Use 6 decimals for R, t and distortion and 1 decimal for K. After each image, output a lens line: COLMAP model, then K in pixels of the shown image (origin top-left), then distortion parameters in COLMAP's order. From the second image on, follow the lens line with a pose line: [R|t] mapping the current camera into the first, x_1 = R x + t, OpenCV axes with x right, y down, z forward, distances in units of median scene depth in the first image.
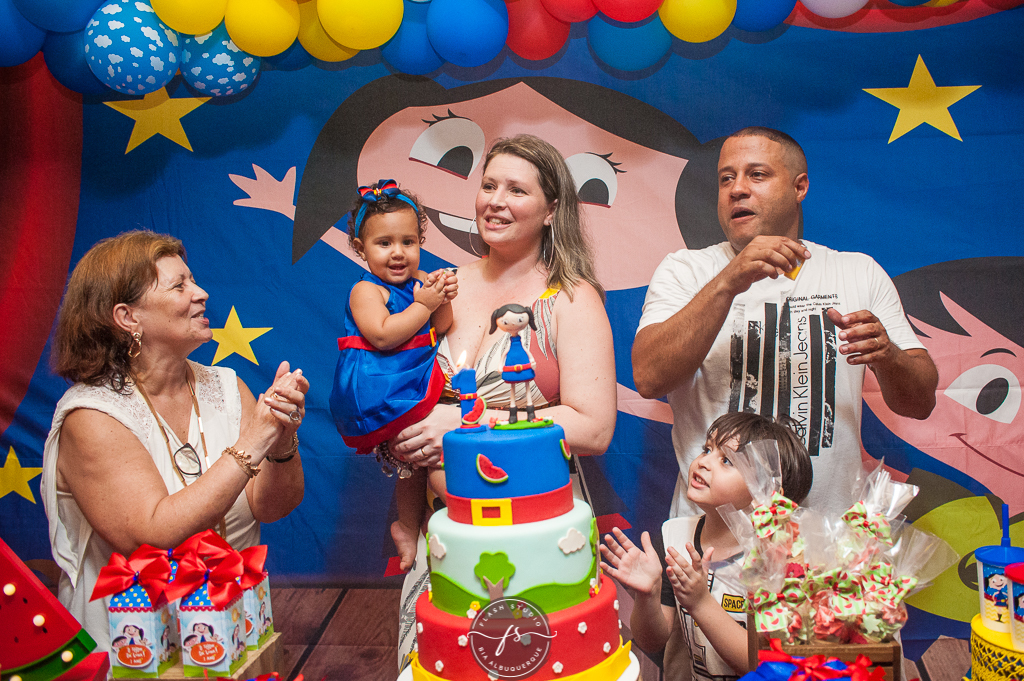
lens RADIAL K [[935.3, 0, 566.5], [0, 935.3, 314.2], [0, 0, 1]] dist [-0.119770, 0.097257]
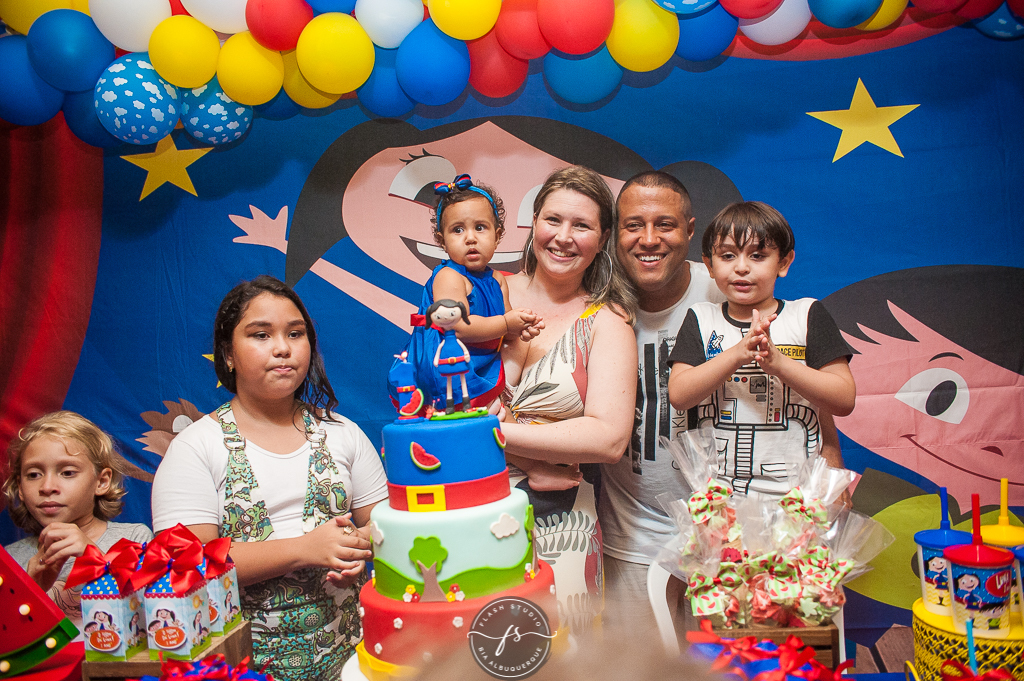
lens RADIAL K [[822.2, 0, 512.0], [0, 822.2, 340.5], [0, 0, 1]] dist [-0.117014, 0.090368]
pose [[0.997200, -0.027434, -0.069574, 0.076326], [0.026279, 0.999502, -0.017474, 0.051644], [0.070018, 0.015597, 0.997424, 0.090884]]
